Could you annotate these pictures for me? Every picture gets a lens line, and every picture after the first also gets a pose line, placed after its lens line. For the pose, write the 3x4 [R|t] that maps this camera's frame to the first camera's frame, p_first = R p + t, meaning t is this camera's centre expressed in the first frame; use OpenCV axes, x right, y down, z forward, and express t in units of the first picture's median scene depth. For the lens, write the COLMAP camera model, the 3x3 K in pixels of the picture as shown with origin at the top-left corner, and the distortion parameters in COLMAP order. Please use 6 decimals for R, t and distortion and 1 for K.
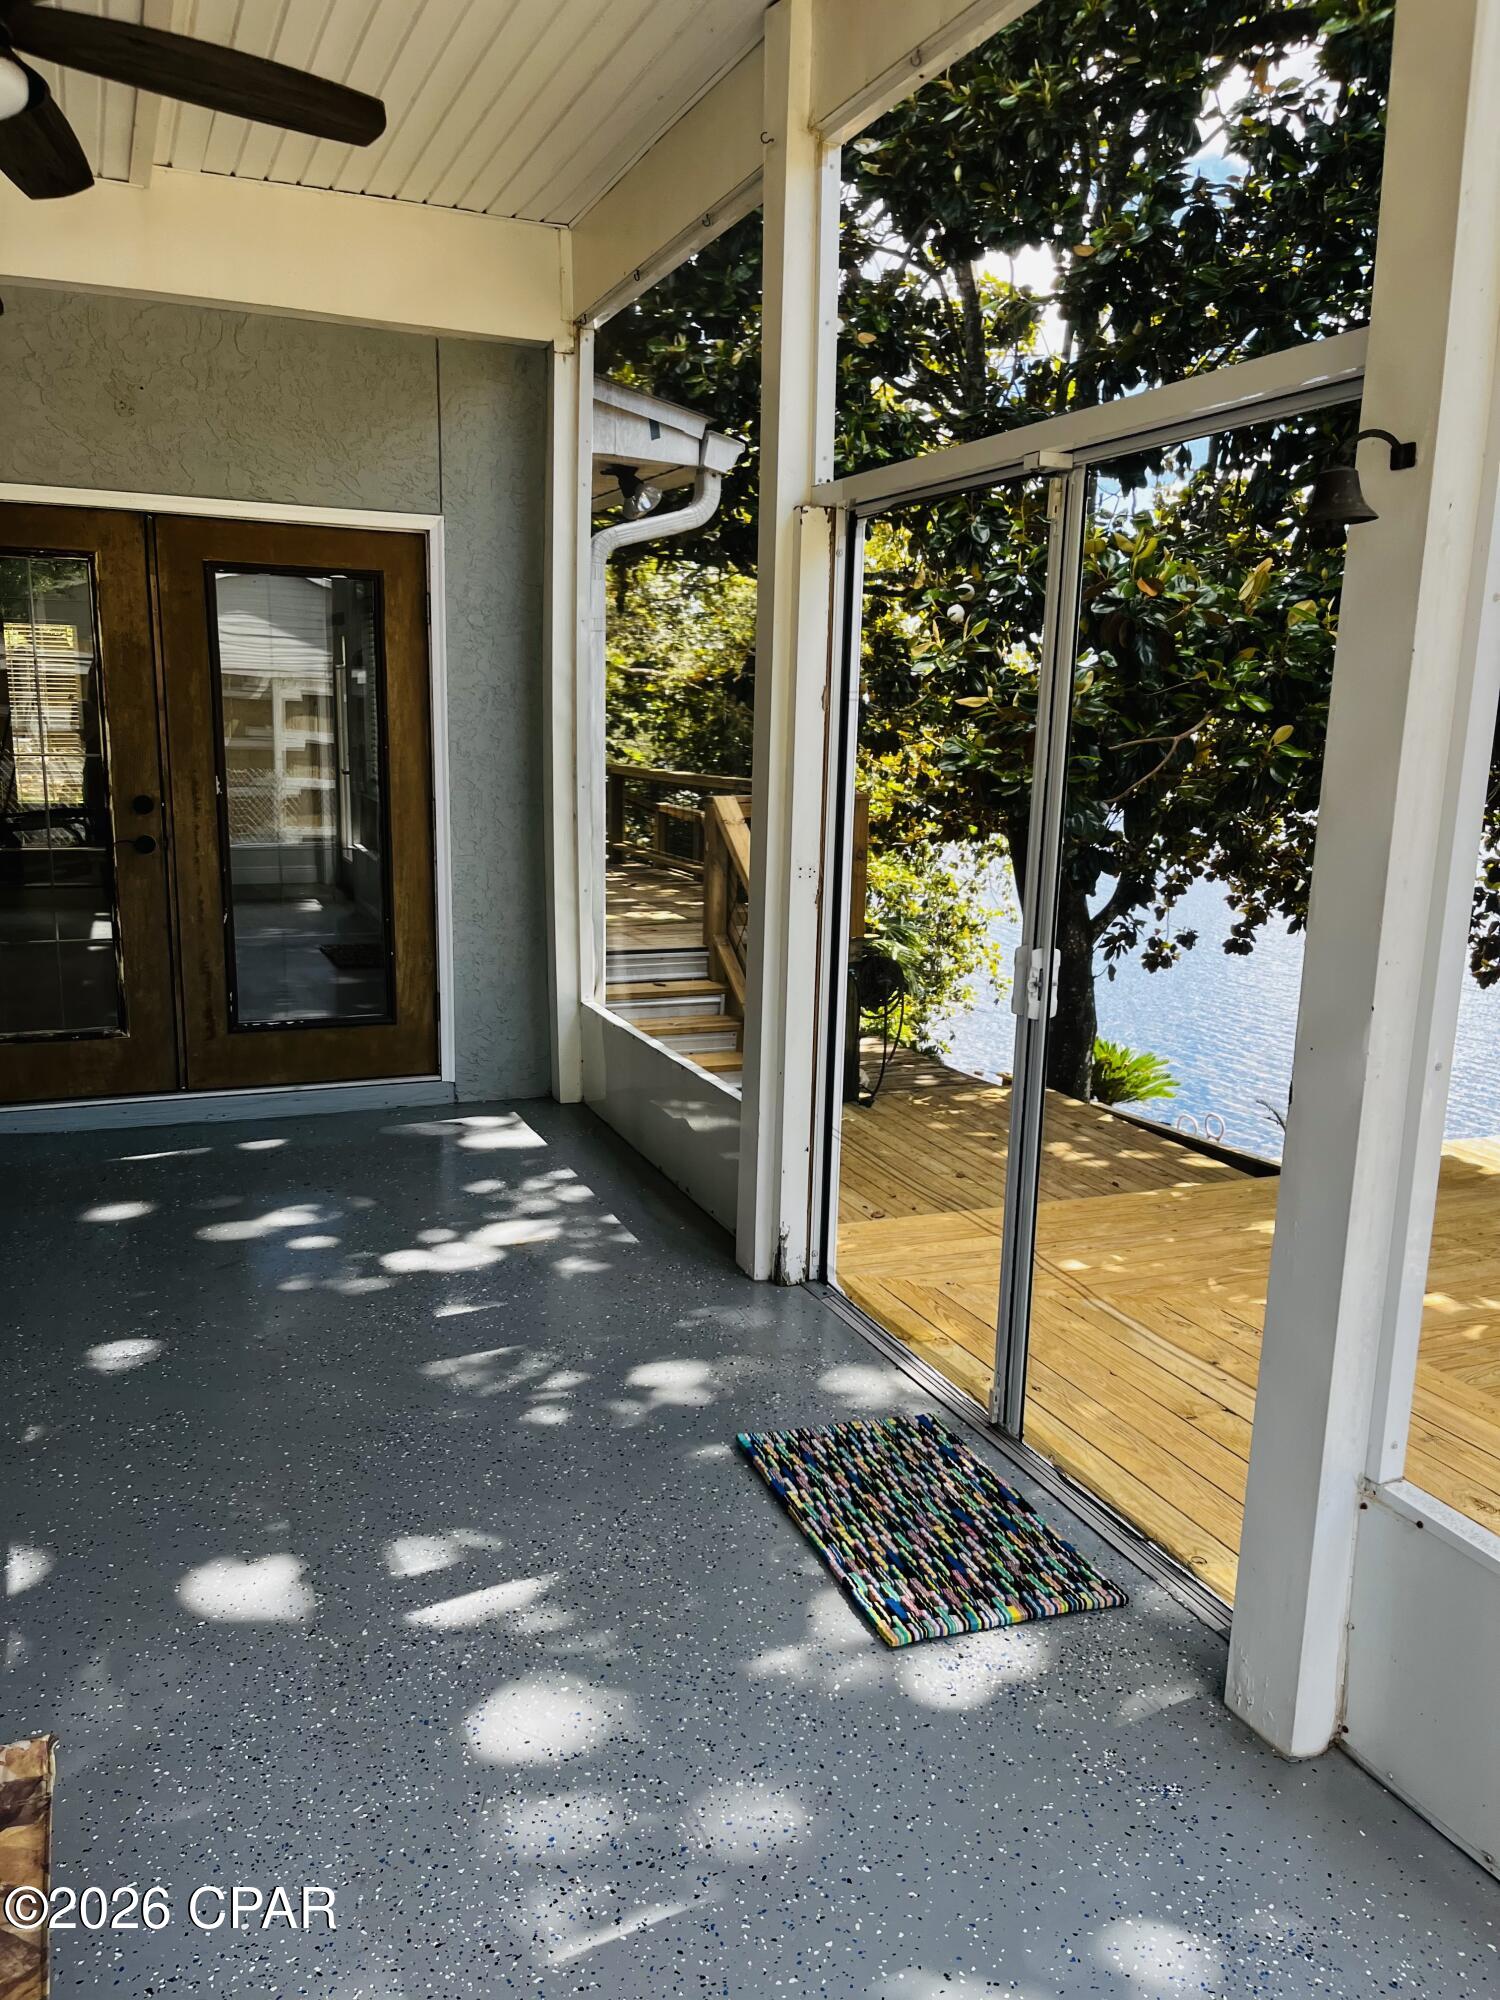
lens RADIAL K [[1542.0, 0, 751.8], [0, 1542.0, 1009.9], [0, 0, 1]] dist [0.060620, -0.089480]
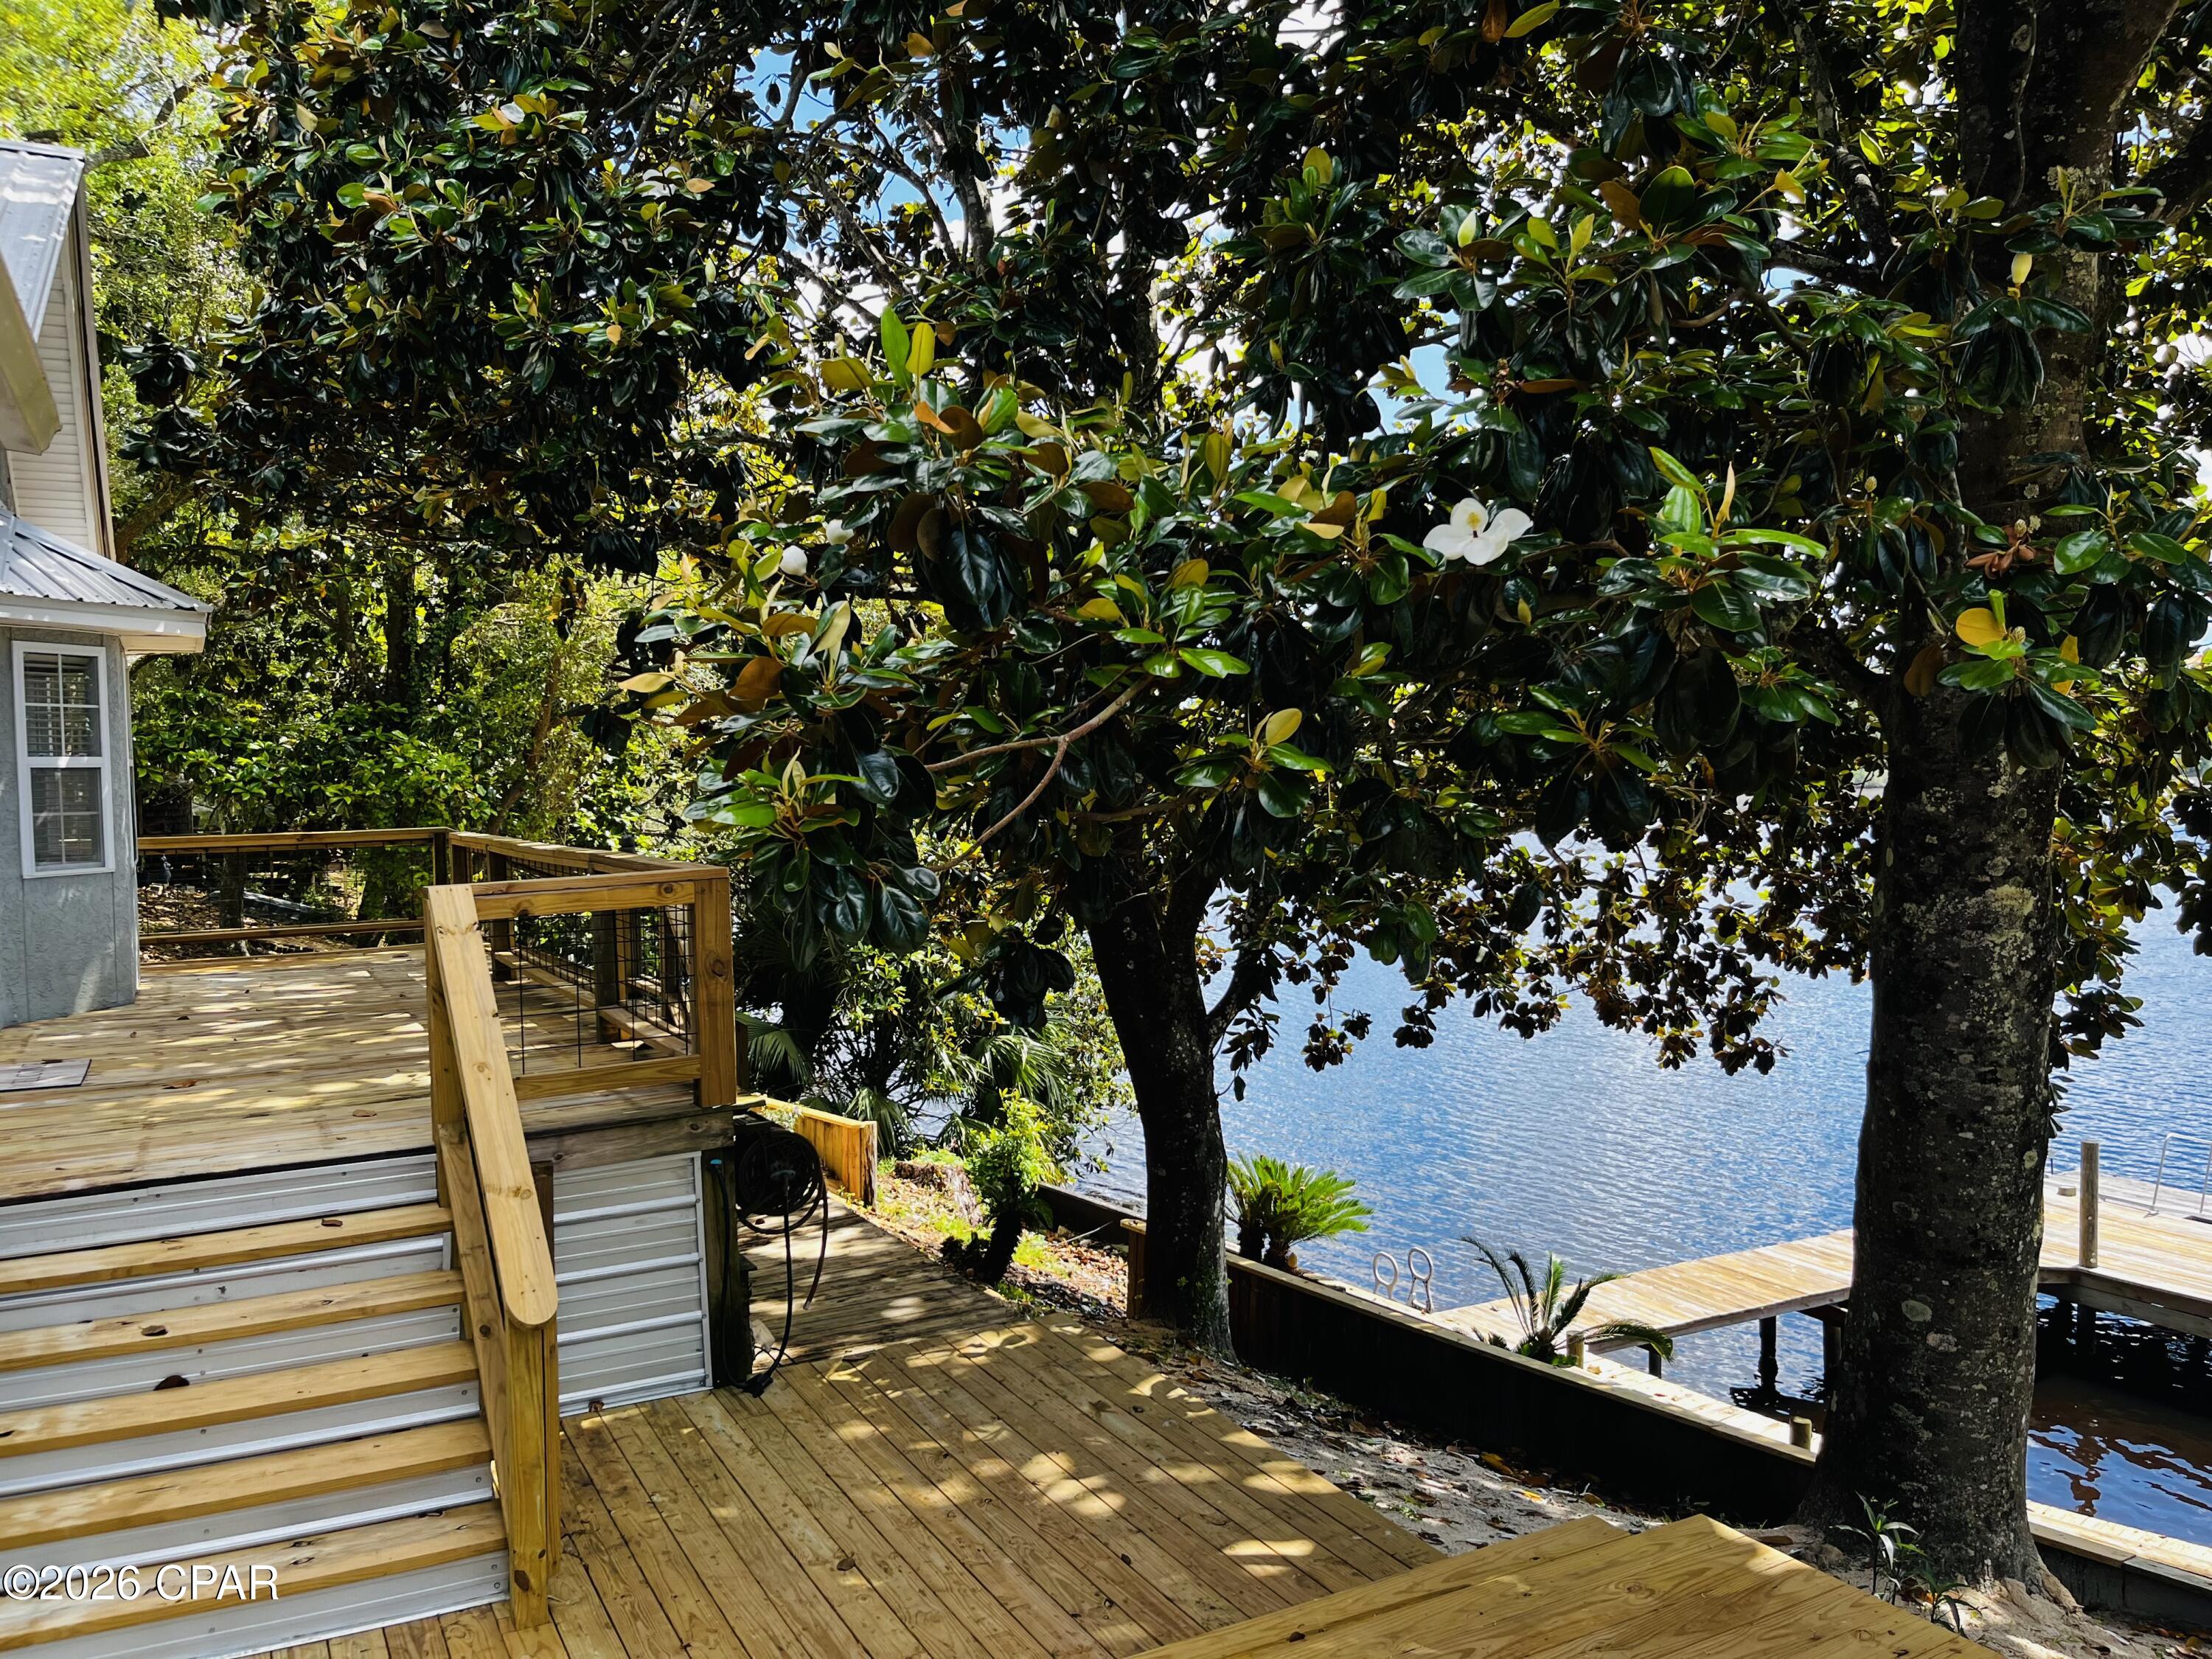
lens RADIAL K [[1705.4, 0, 1118.4], [0, 1705.4, 838.0], [0, 0, 1]] dist [0.060620, -0.089480]
pose [[0.993567, -0.047741, 0.102694, 0.092714], [0.062417, 0.987488, -0.144813, -0.025628], [-0.094495, 0.150291, 0.984115, 0.185577]]
